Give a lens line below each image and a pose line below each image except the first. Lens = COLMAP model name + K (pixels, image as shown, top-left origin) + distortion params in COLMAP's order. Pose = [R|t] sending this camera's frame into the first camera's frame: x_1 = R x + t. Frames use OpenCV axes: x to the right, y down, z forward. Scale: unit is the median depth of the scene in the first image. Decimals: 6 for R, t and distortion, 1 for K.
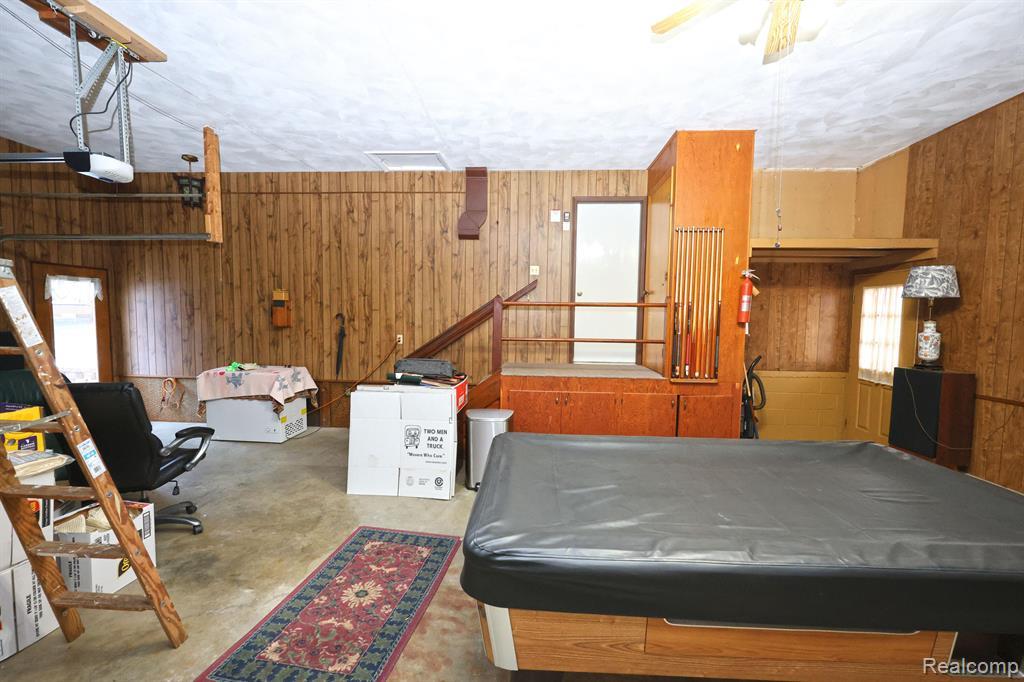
lens RADIAL K [[410.4, 0, 509.8], [0, 410.4, 343.0], [0, 0, 1]] dist [0.002007, 0.000477]
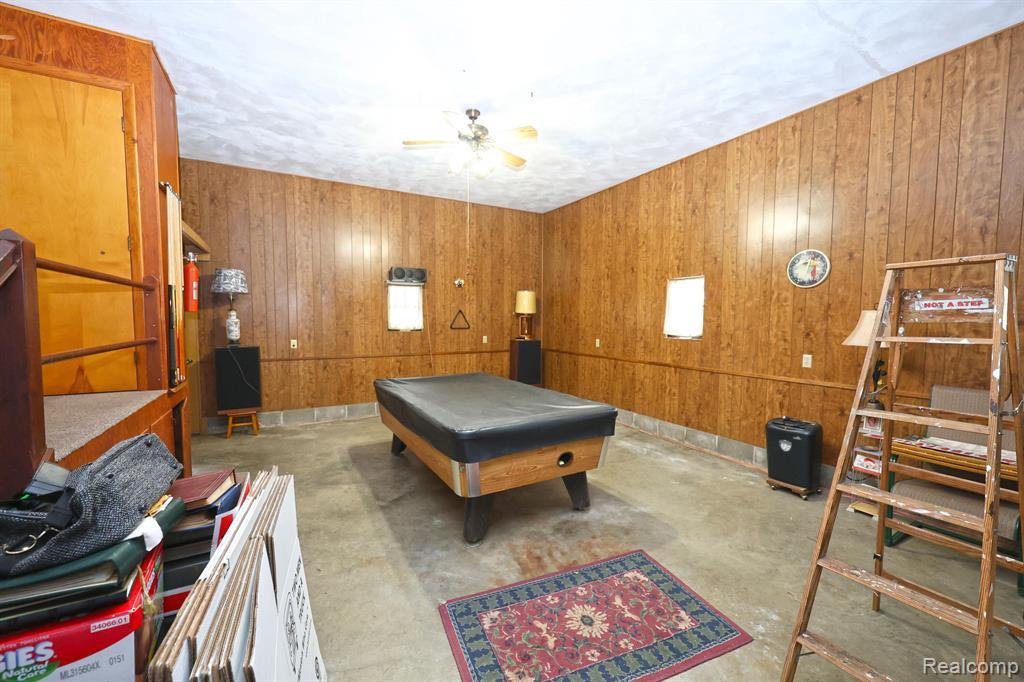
lens RADIAL K [[410.4, 0, 509.8], [0, 410.4, 343.0], [0, 0, 1]] dist [0.002007, 0.000477]
pose [[-0.535872, -0.068823, 0.841490, -0.451813], [0.041883, 0.993278, 0.107909, -0.041861], [-0.843260, 0.093070, -0.529387, 0.718536]]
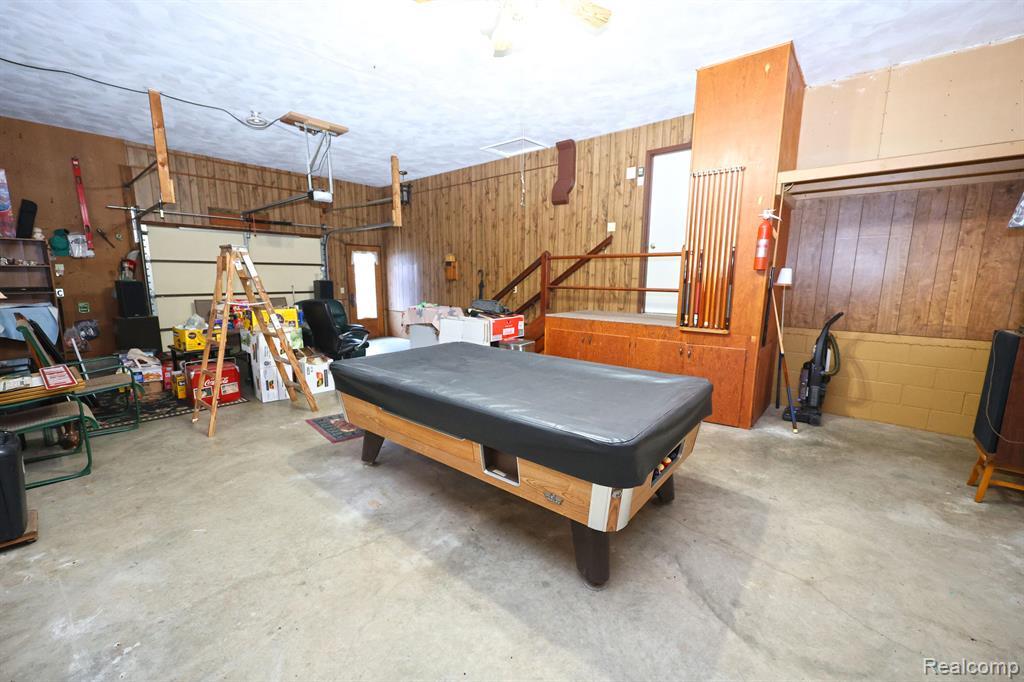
lens RADIAL K [[410.4, 0, 509.8], [0, 410.4, 343.0], [0, 0, 1]] dist [0.002007, 0.000477]
pose [[0.796548, 0.089437, -0.597923, 0.546026], [-0.036076, 0.994266, 0.100662, 0.032136], [0.603498, -0.058612, 0.795207, -0.056653]]
